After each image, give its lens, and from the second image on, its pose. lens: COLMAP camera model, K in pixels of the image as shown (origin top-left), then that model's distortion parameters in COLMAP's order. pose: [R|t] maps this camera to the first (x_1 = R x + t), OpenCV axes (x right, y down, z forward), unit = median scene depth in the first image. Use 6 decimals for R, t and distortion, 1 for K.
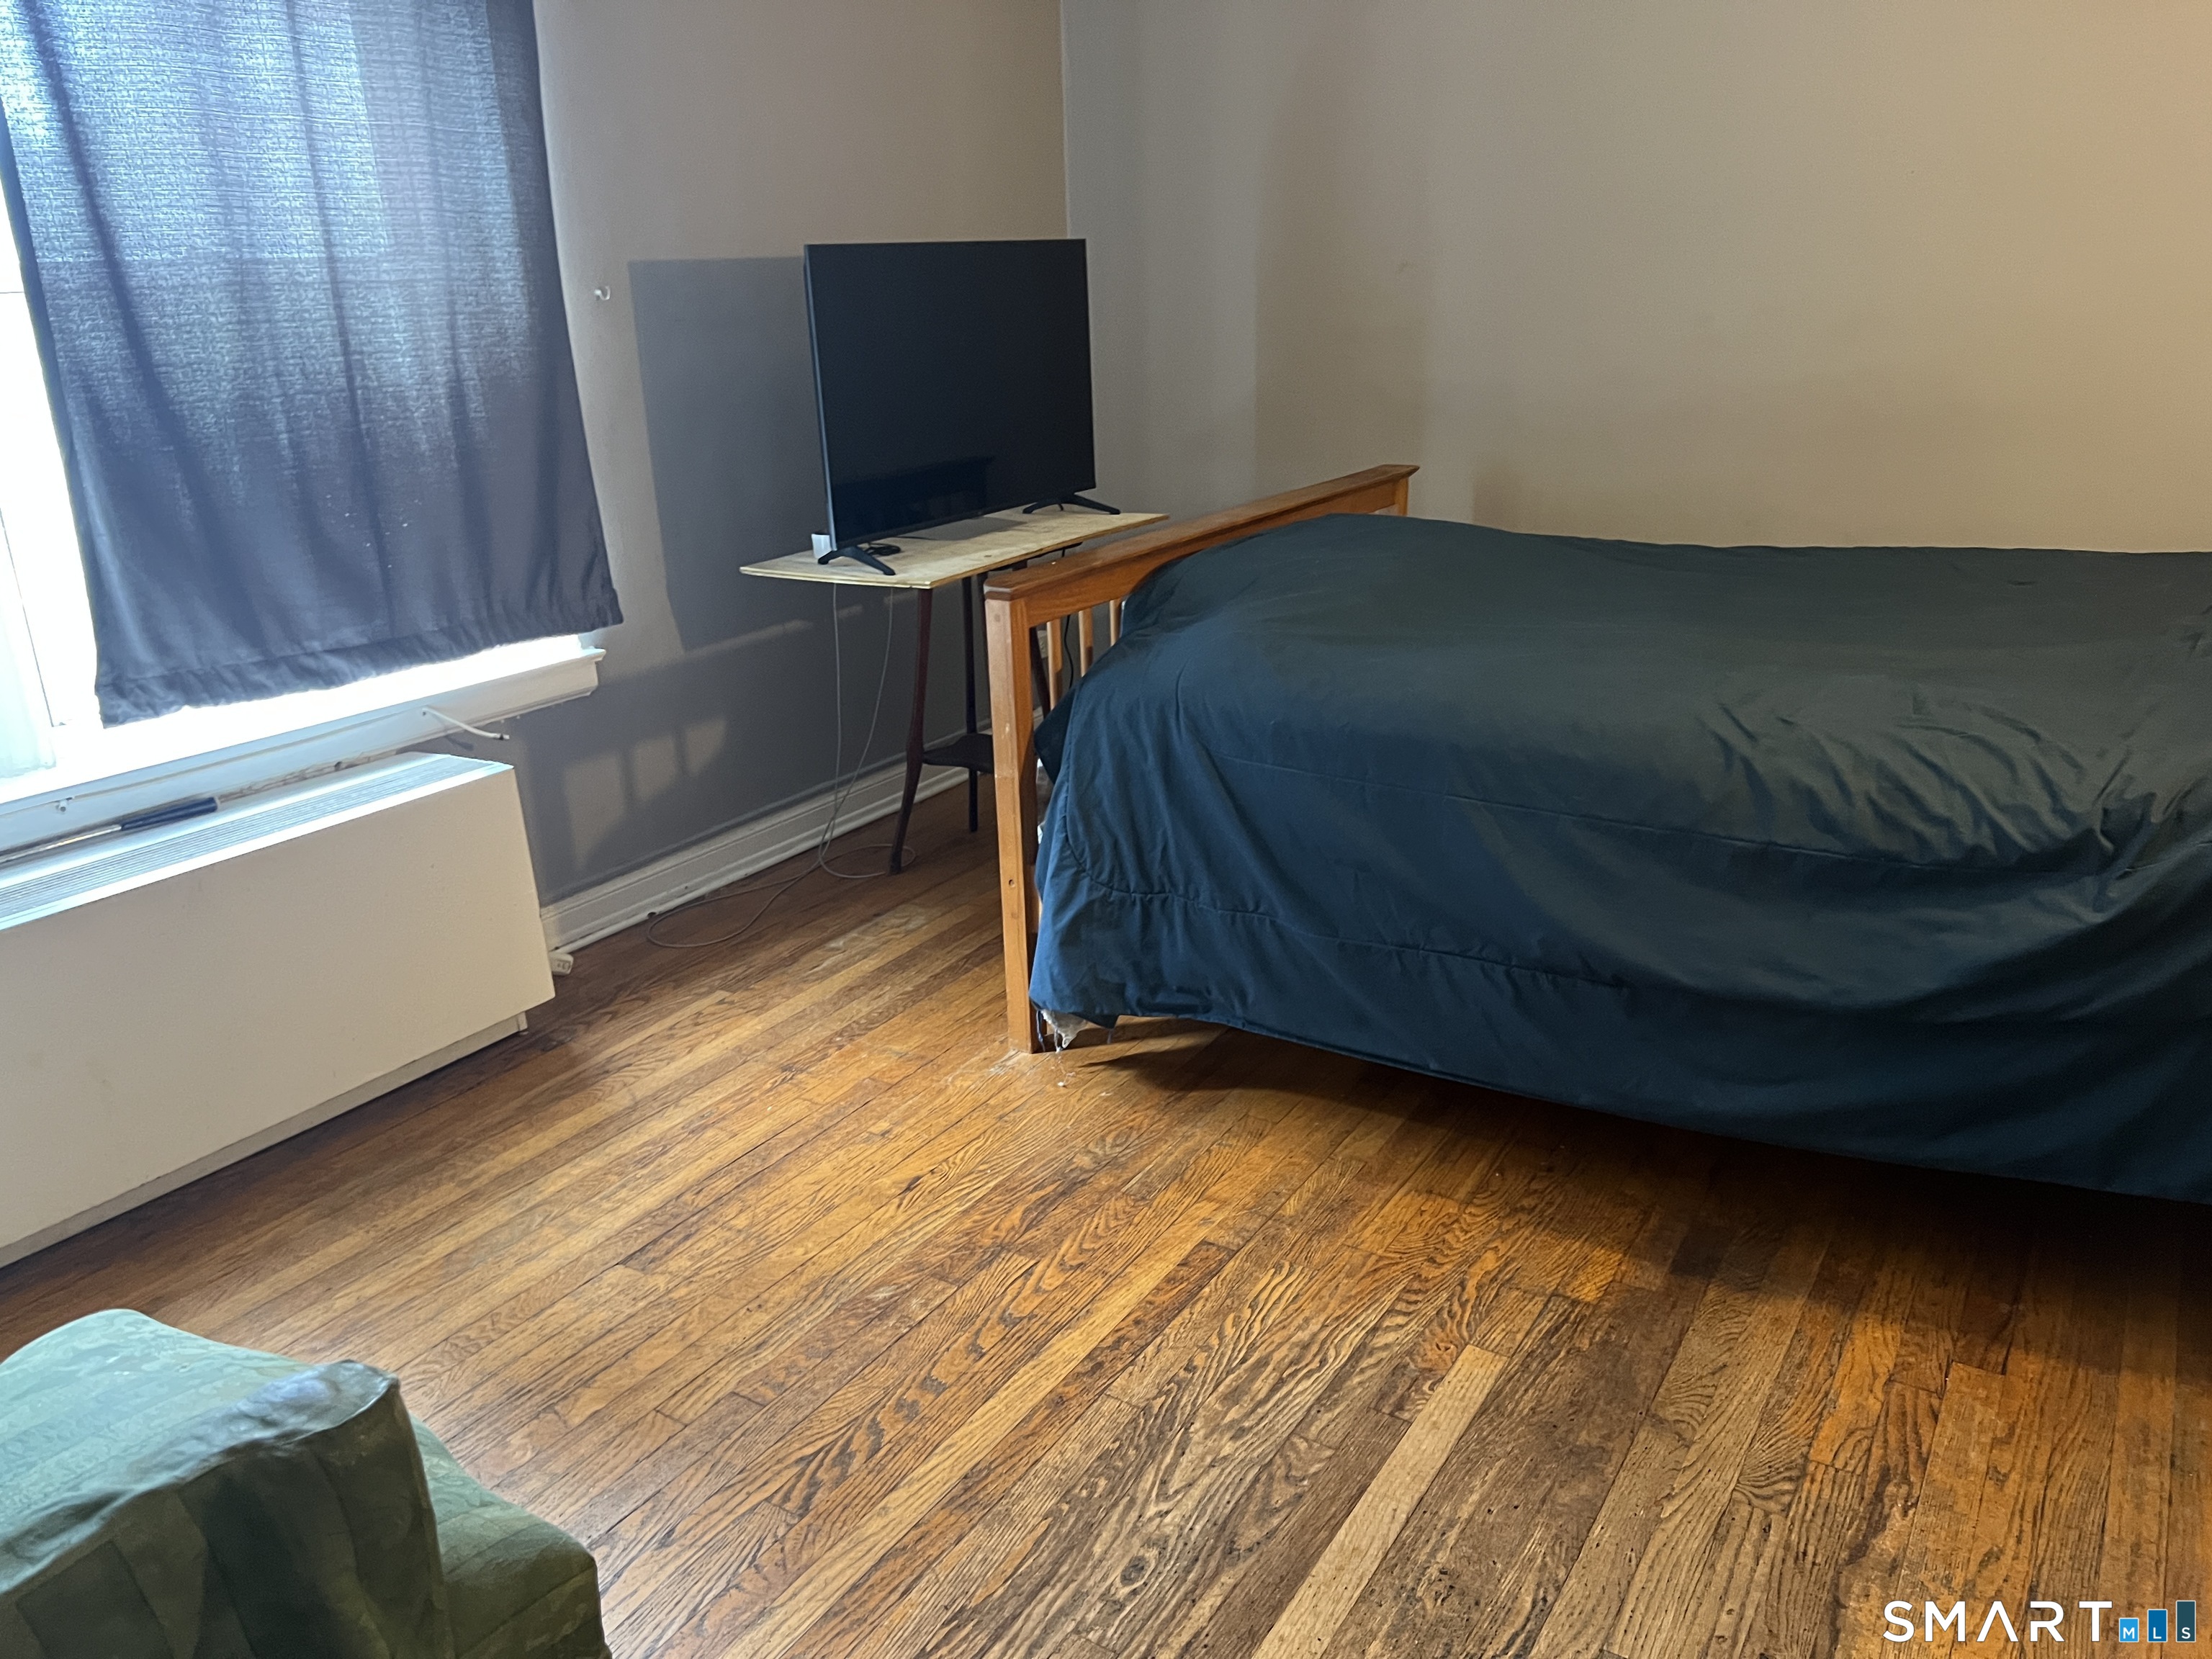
lens RADIAL K [[1649.0, 0, 1084.9], [0, 1649.0, 834.4], [0, 0, 1]] dist [0.061631, -0.075303]
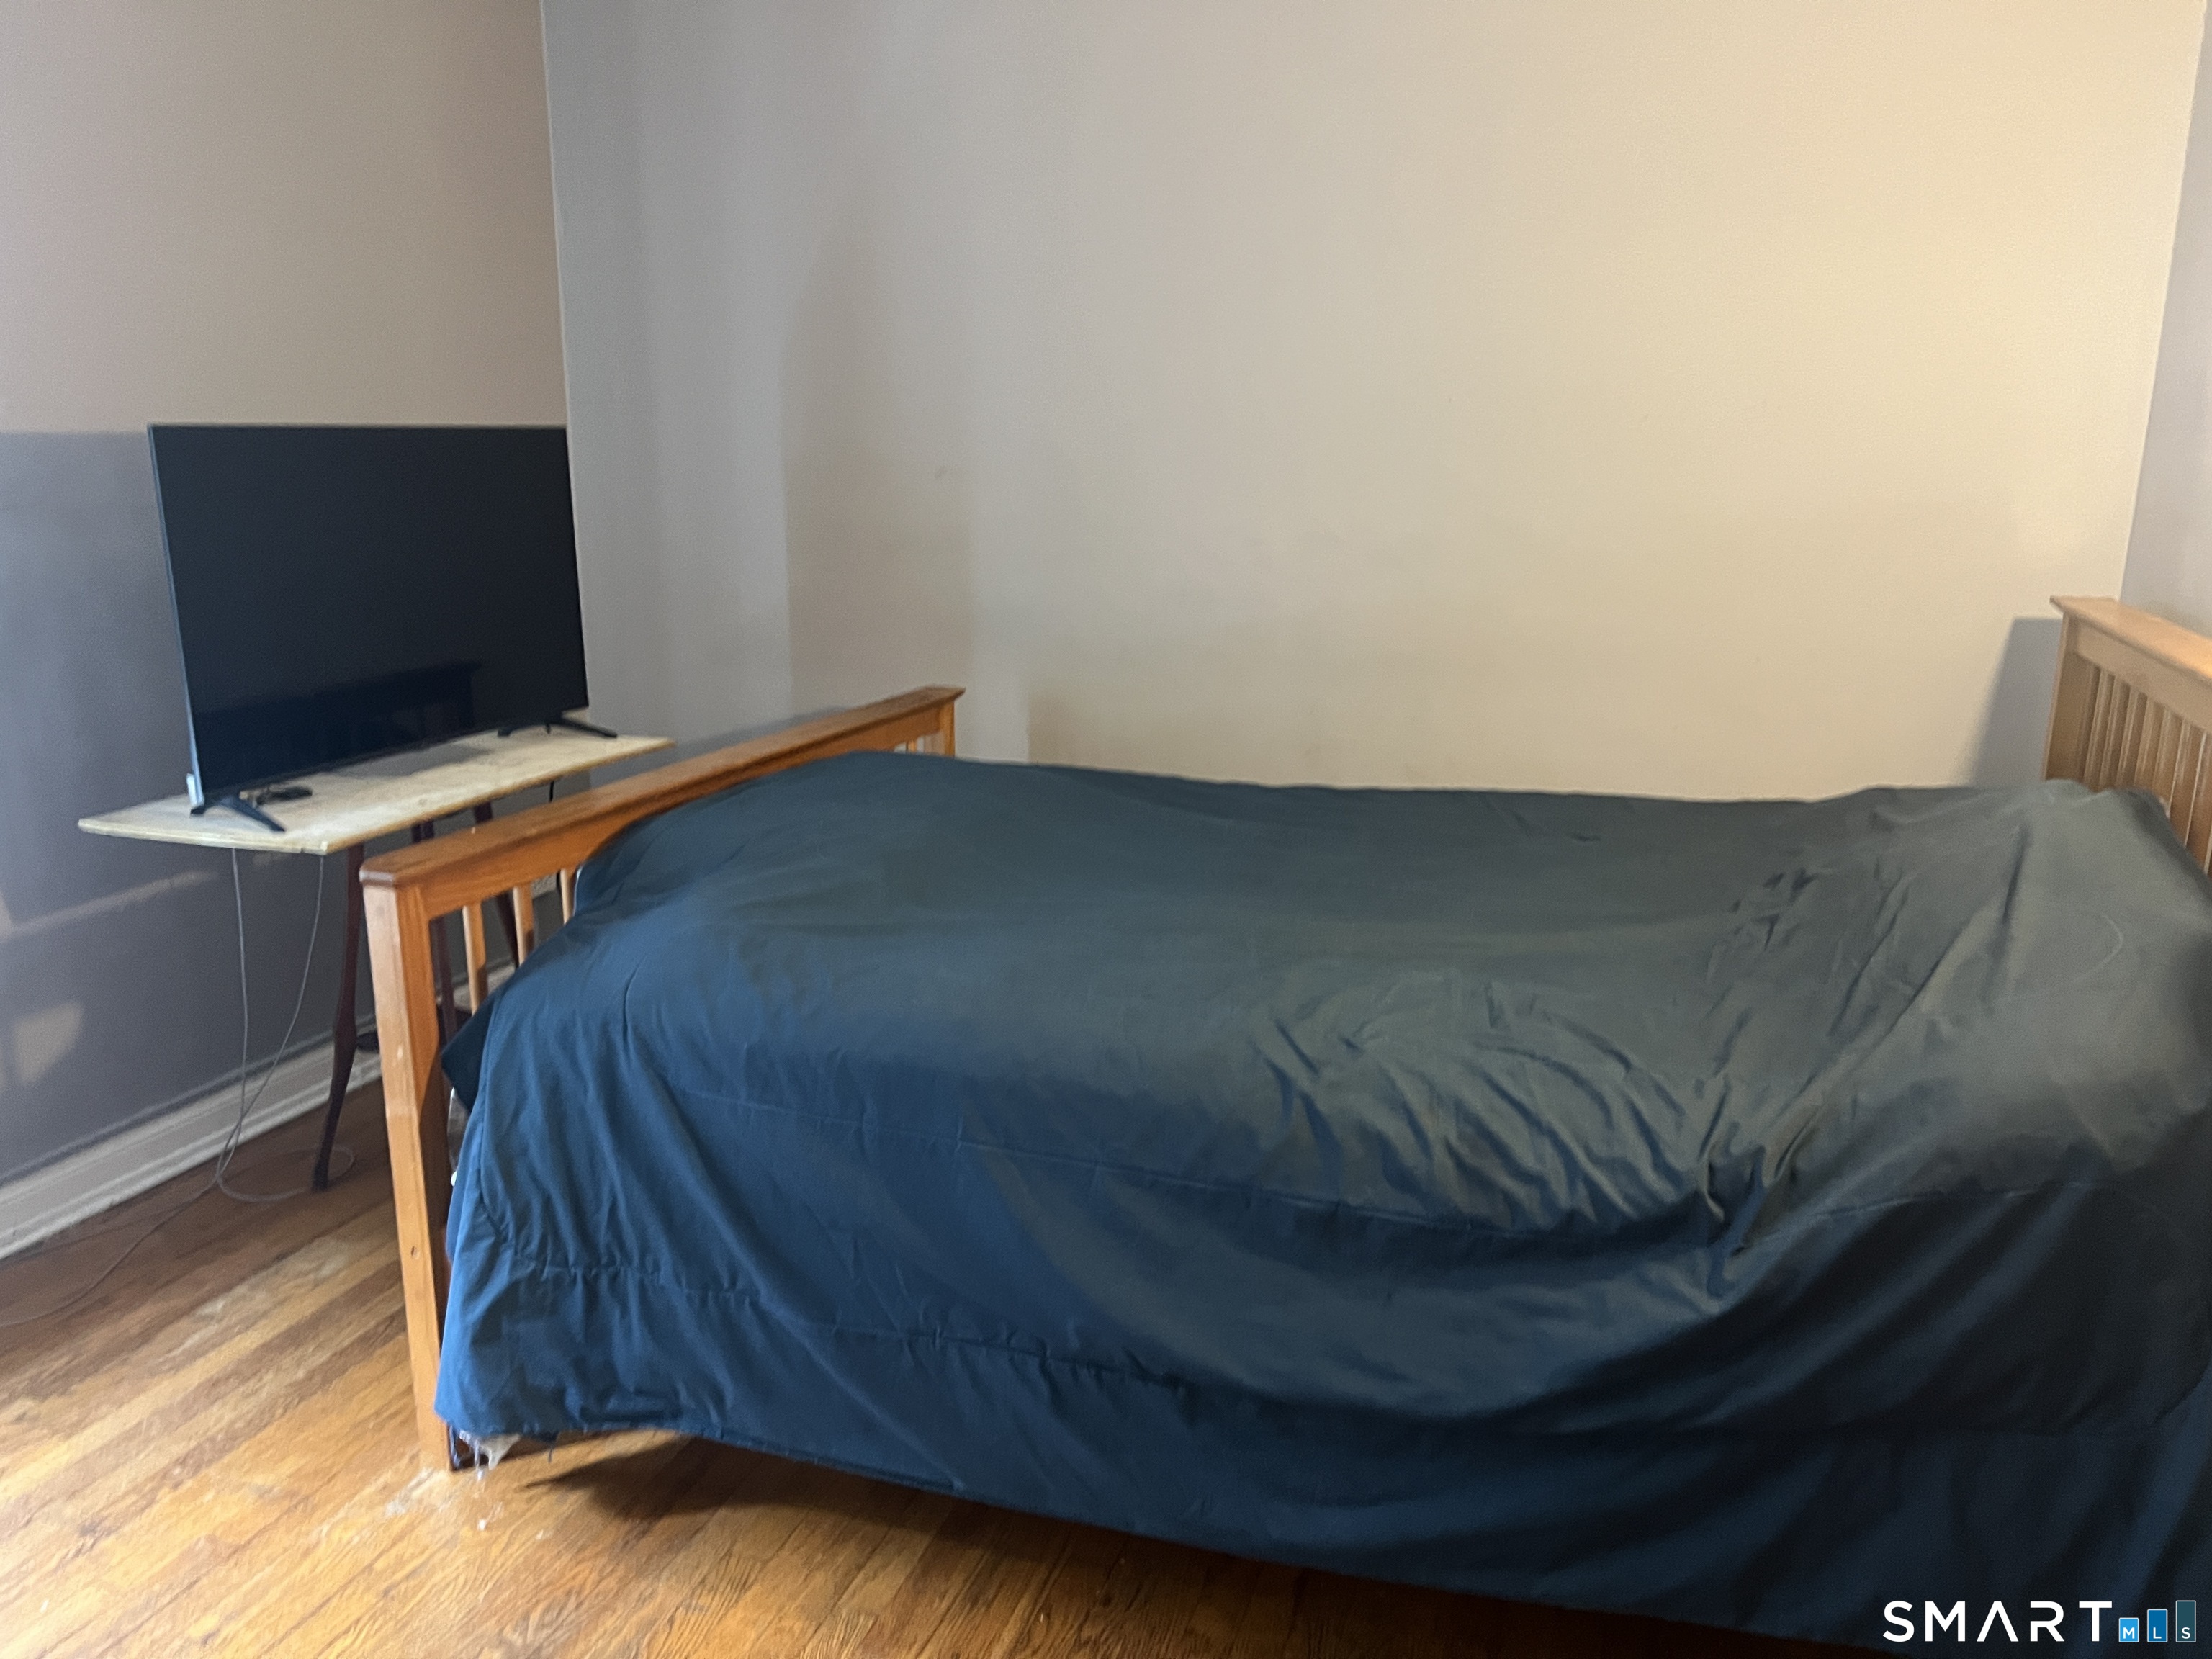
lens RADIAL K [[1649.0, 0, 1092.1], [0, 1649.0, 831.2], [0, 0, 1]] dist [0.061631, -0.075303]
pose [[0.972585, -0.013572, 0.232152, 0.087920], [0.036580, 0.994796, -0.095092, -0.083497], [-0.229653, 0.100978, 0.968020, 0.183512]]
